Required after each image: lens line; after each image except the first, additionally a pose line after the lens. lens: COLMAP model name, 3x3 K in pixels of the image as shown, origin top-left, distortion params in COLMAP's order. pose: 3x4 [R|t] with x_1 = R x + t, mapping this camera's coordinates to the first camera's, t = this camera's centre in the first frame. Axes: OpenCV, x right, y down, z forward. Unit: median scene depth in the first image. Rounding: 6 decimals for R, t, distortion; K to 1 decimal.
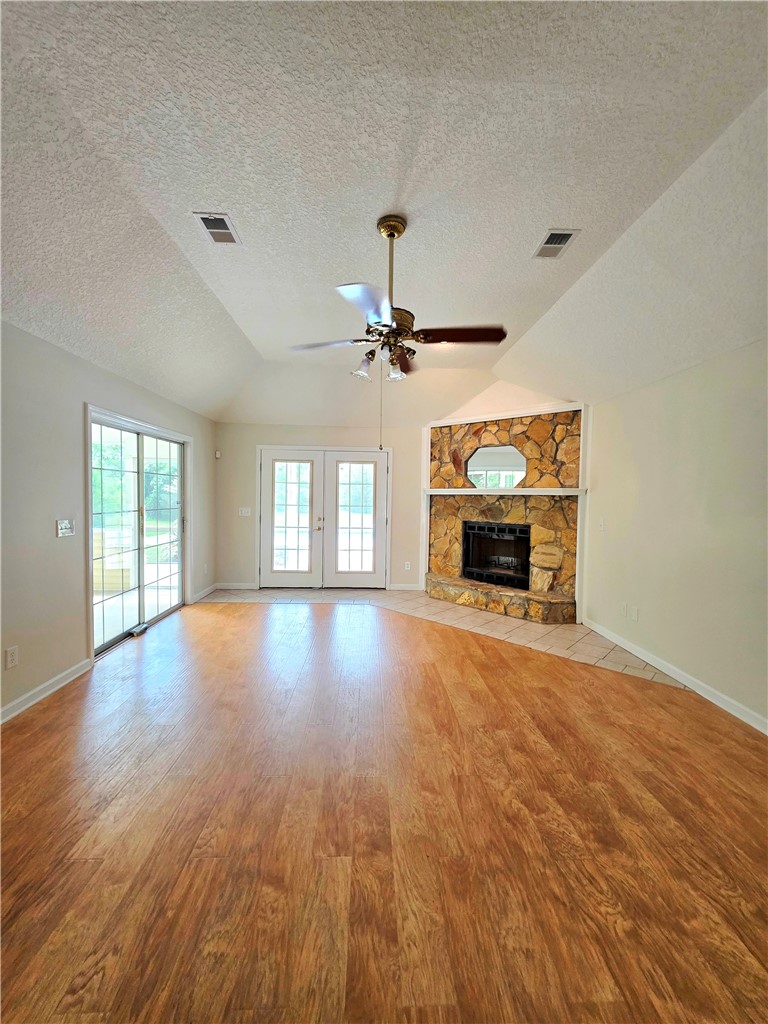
lens RADIAL K [[408.2, 0, 381.9], [0, 408.2, 509.9], [0, 0, 1]] dist [0.001649, -0.000313]
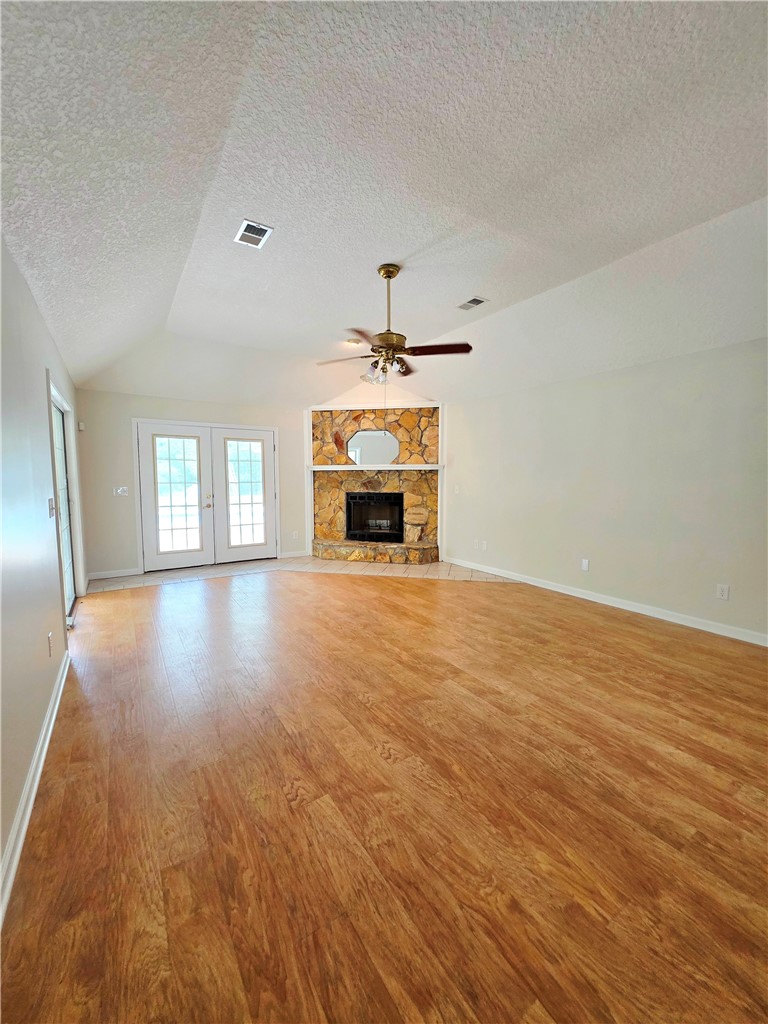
lens RADIAL K [[408.2, 0, 381.9], [0, 408.2, 509.9], [0, 0, 1]] dist [0.001649, -0.000313]
pose [[0.862850, -0.057370, 0.502194, -0.348935], [0.030474, 0.997635, 0.061610, 0.008565], [-0.504541, -0.037856, 0.862558, -0.092578]]
